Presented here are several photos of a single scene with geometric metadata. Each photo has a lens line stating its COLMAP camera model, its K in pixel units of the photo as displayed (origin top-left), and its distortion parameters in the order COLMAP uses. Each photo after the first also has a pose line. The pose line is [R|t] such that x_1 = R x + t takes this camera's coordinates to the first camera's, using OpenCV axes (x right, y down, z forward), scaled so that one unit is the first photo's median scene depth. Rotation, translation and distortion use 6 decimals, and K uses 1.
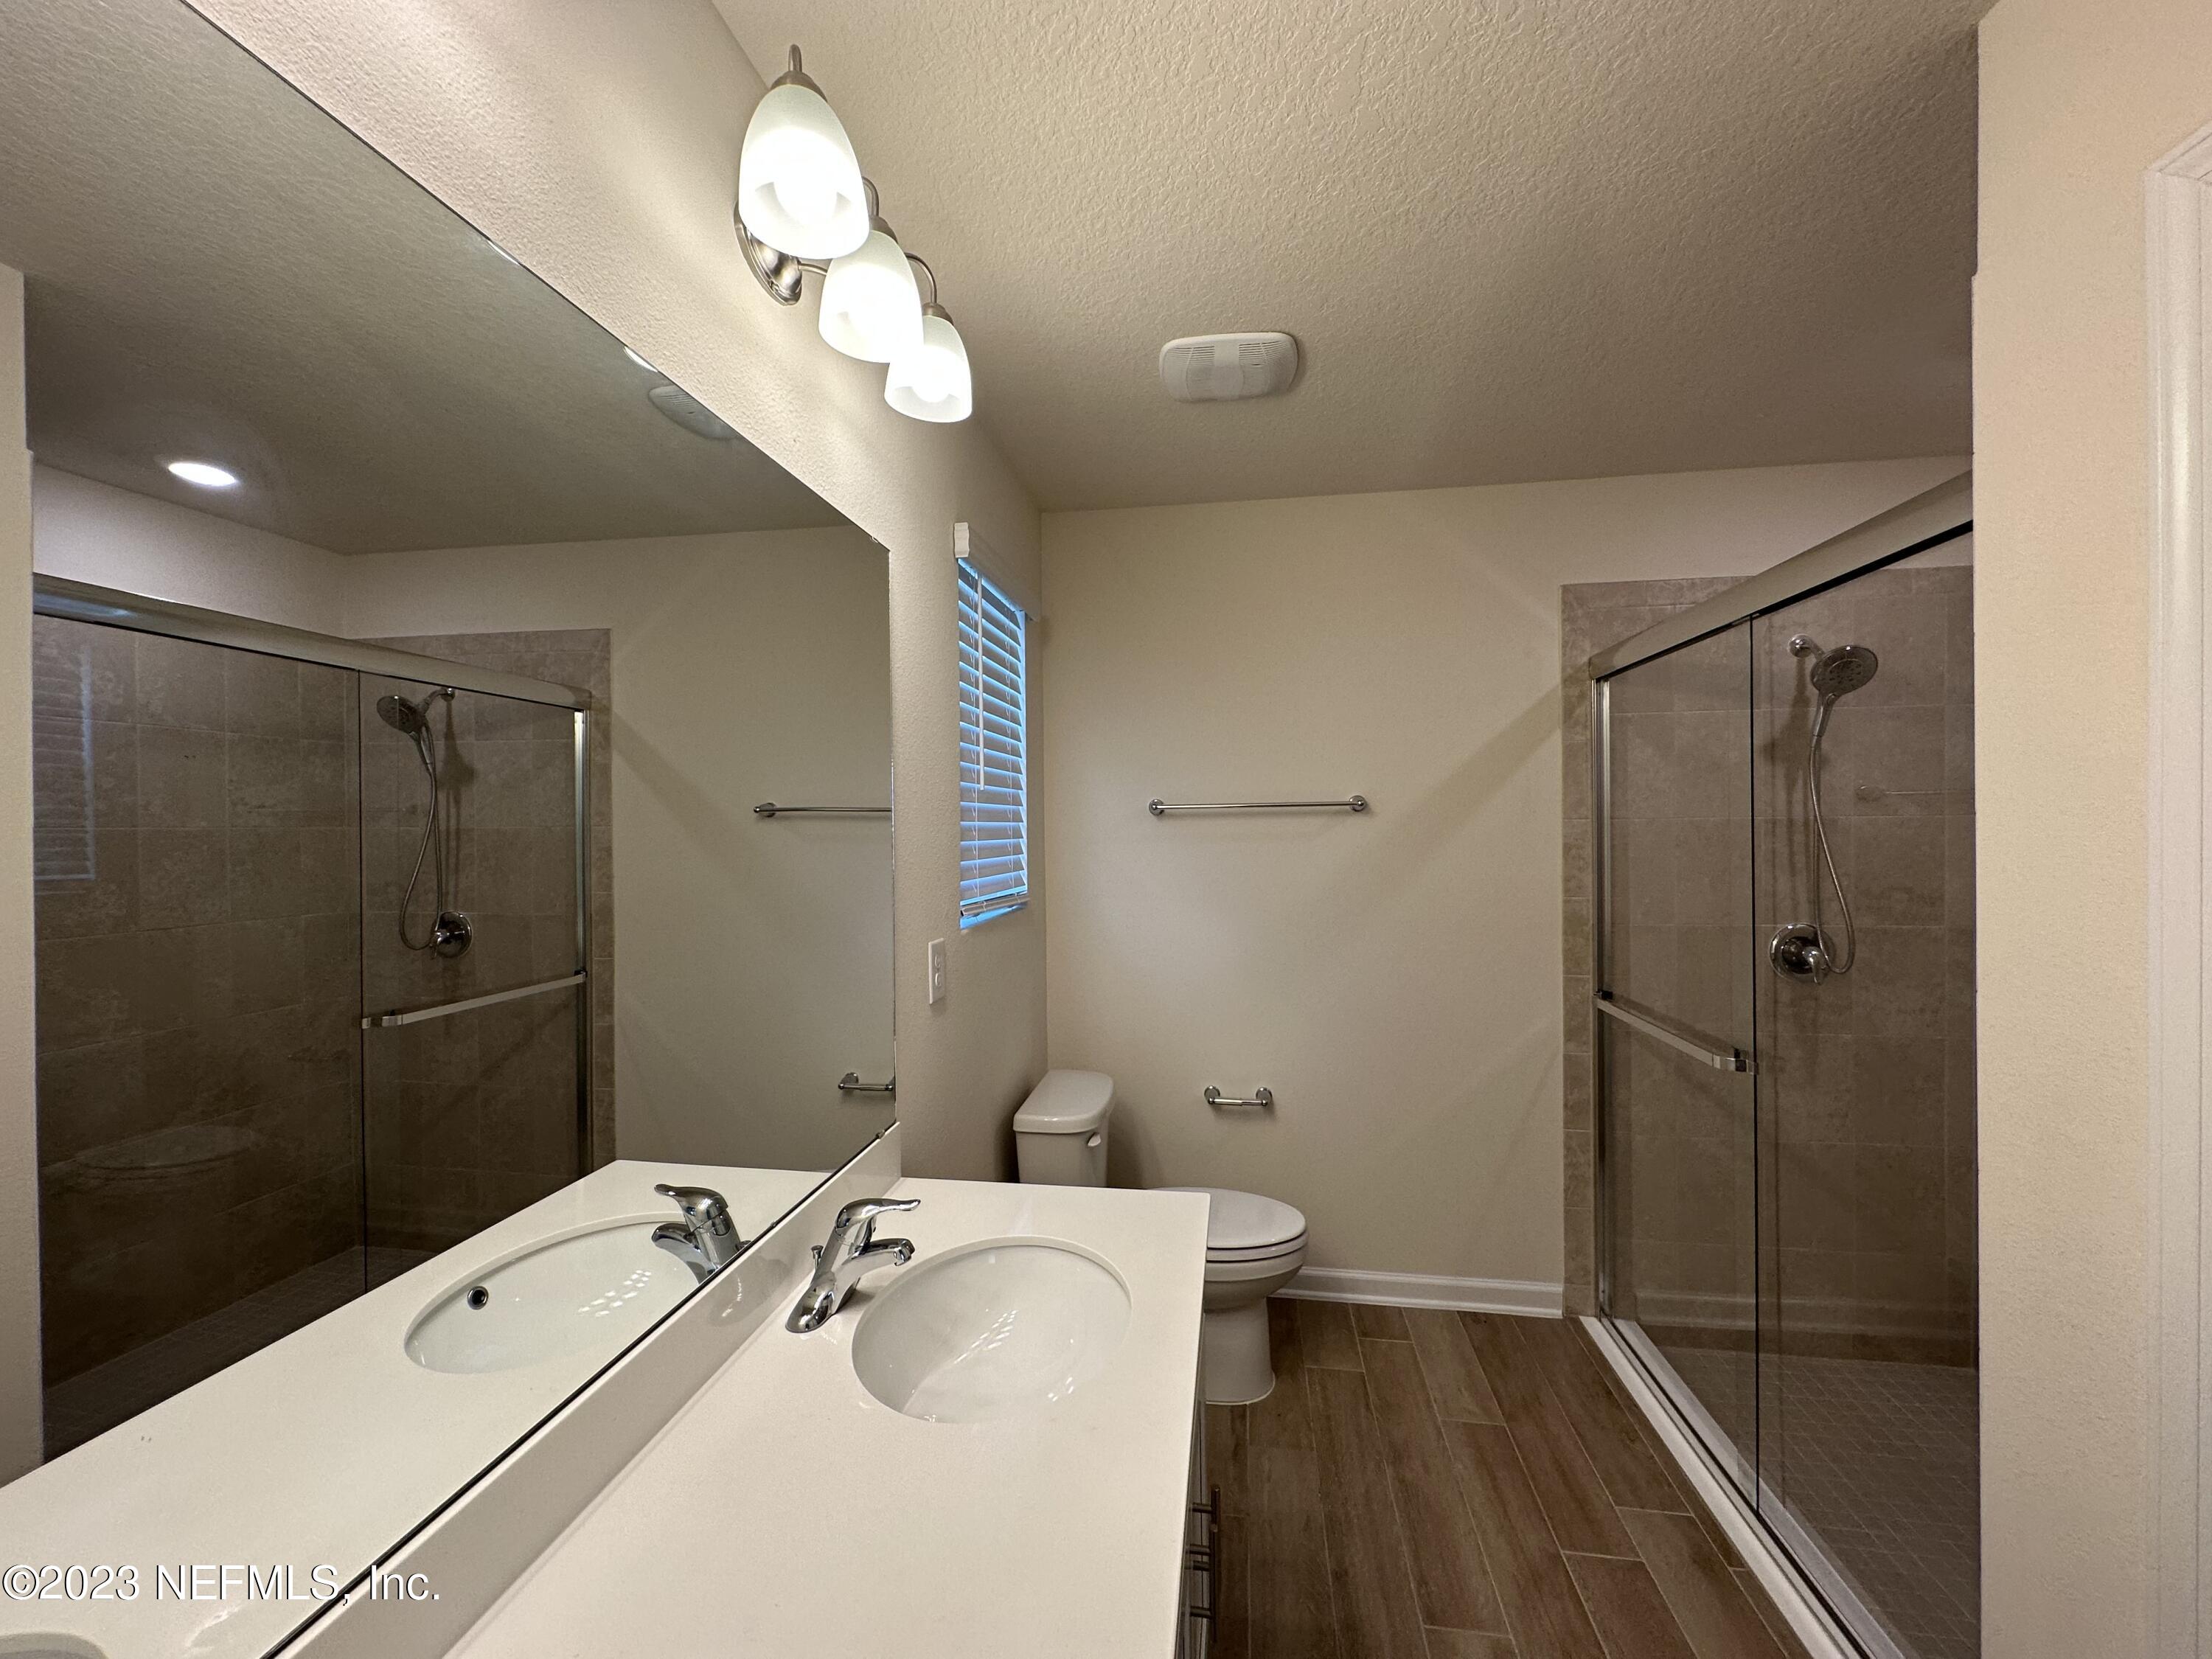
lens RADIAL K [[885.8, 0, 1108.1], [0, 885.8, 830.8], [0, 0, 1]] dist [-0.004021, 0.000211]
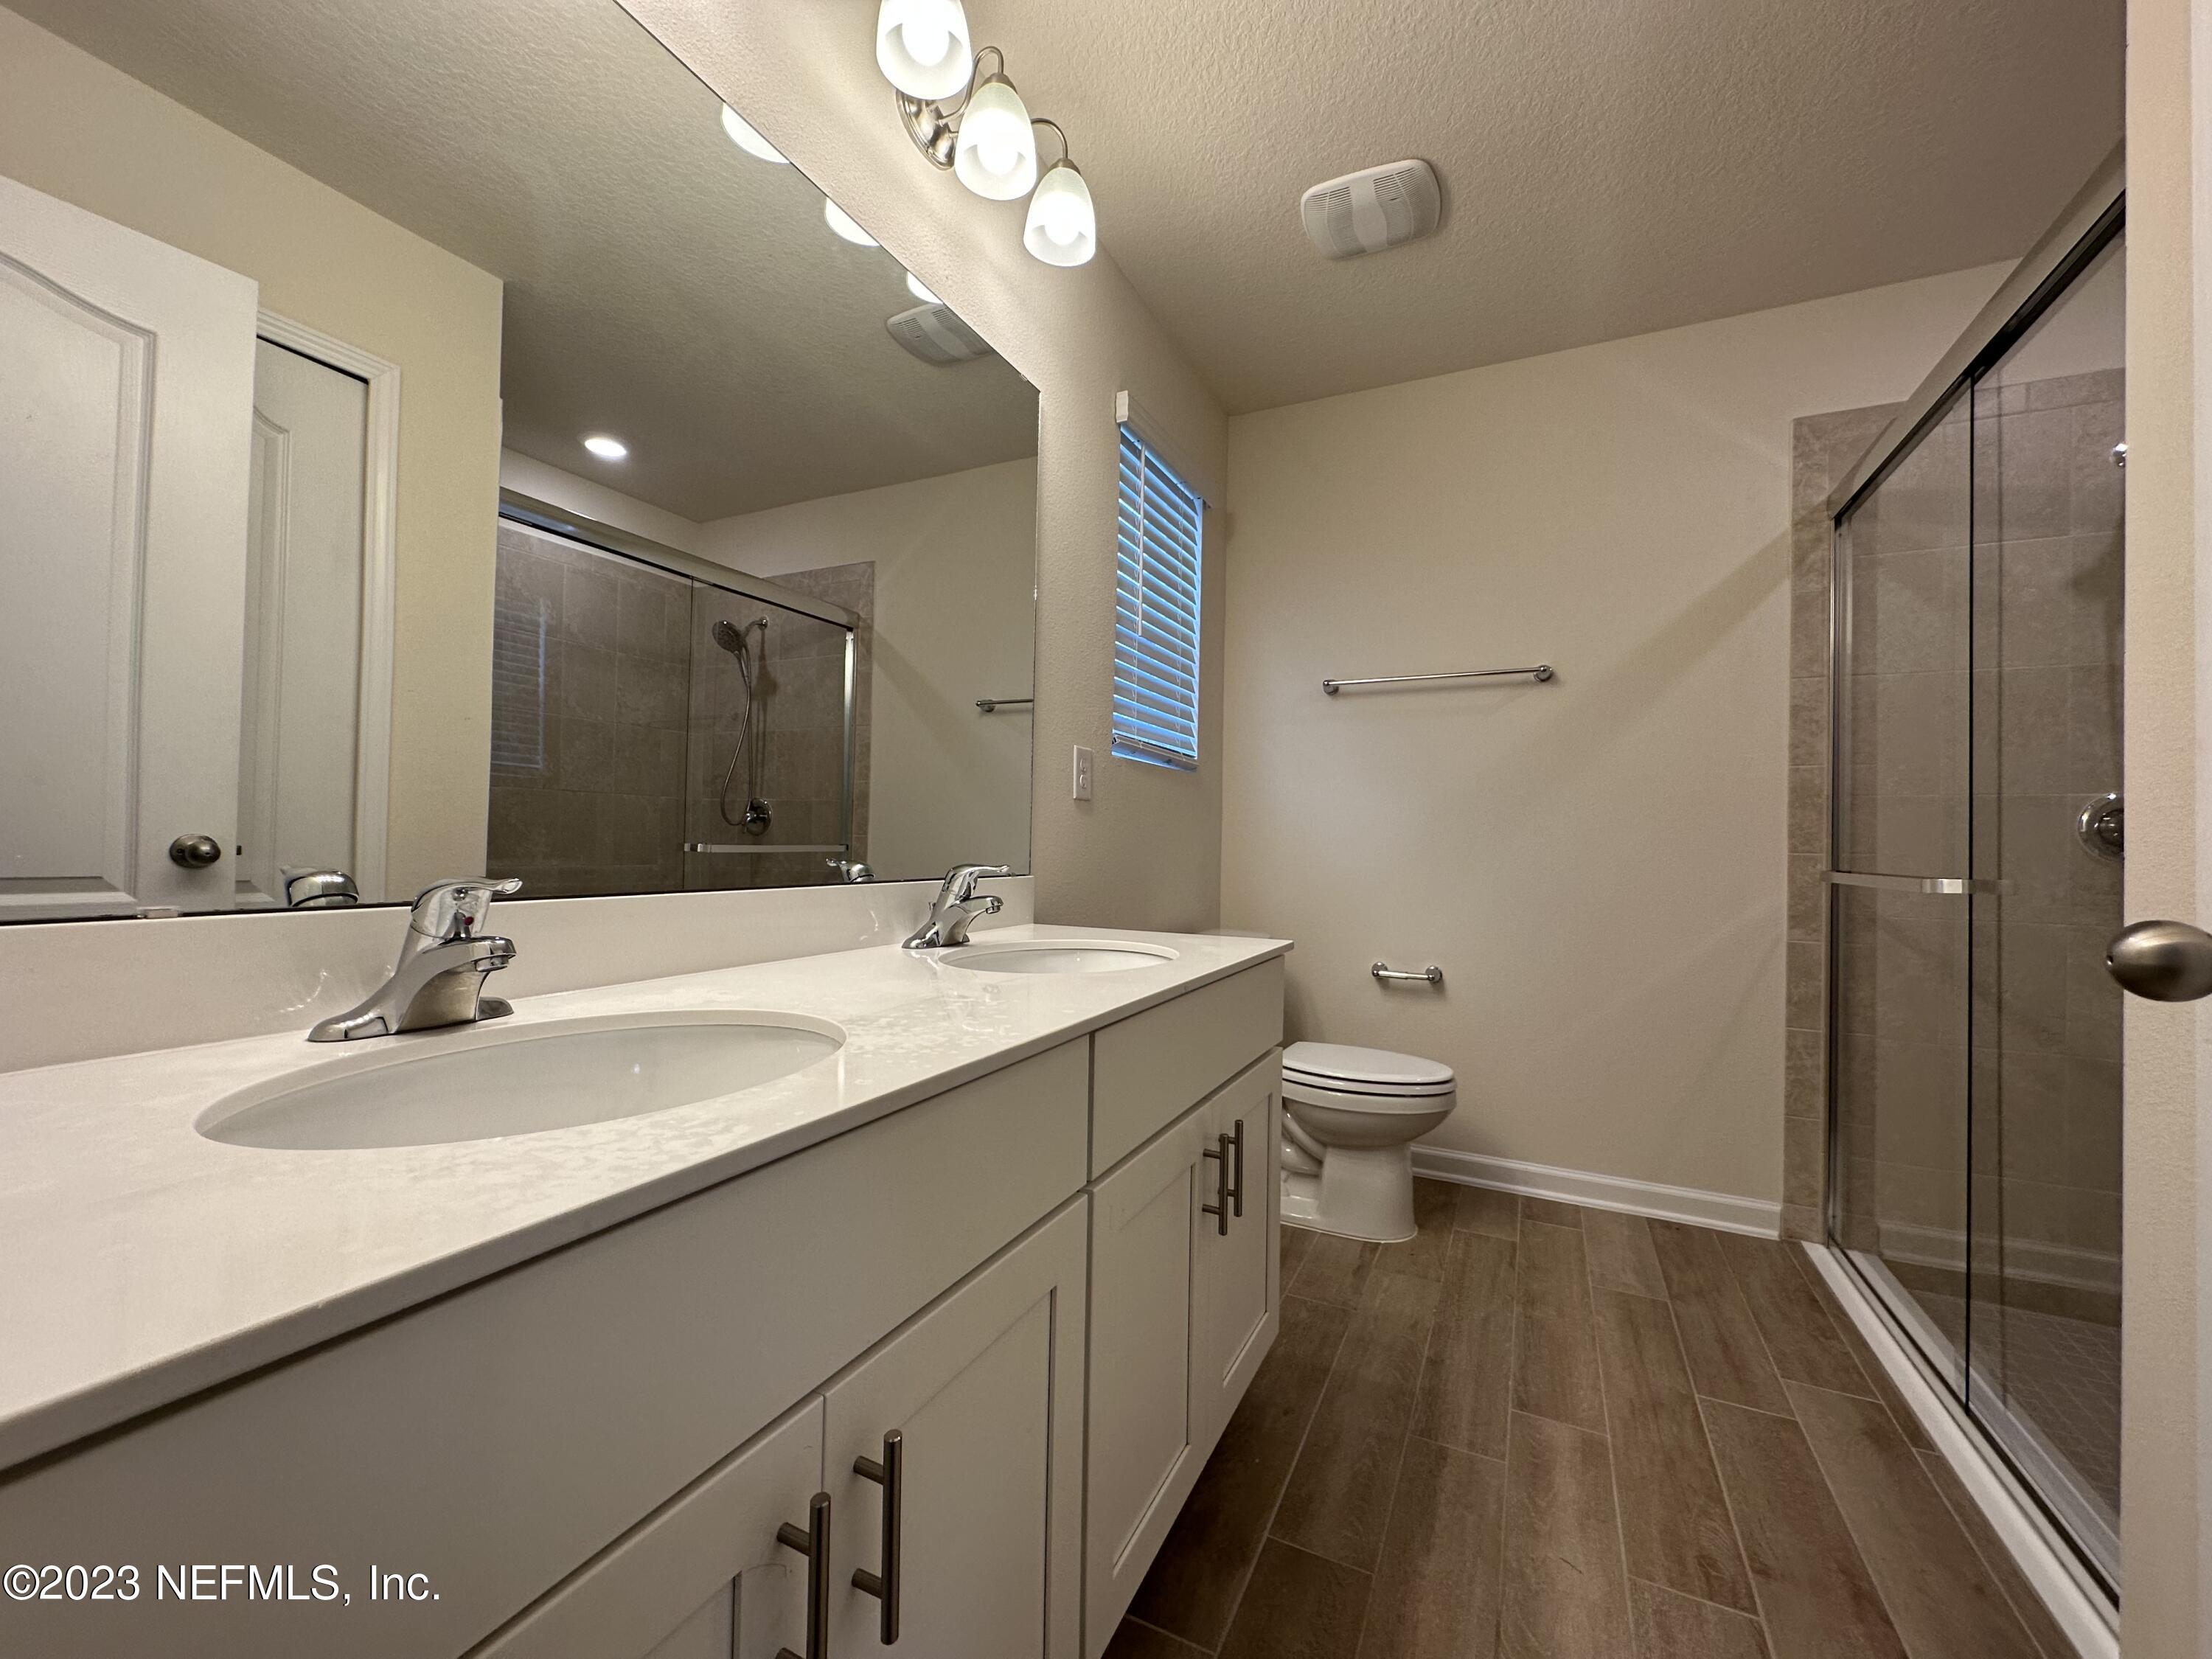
lens RADIAL K [[885.8, 0, 1102.0], [0, 885.8, 829.7], [0, 0, 1]] dist [-0.004021, 0.000211]
pose [[0.952847, 0.024945, -0.302423, 0.126576], [-0.030925, 0.999409, -0.015002, 0.176081], [0.301870, 0.023647, 0.953056, -0.056735]]
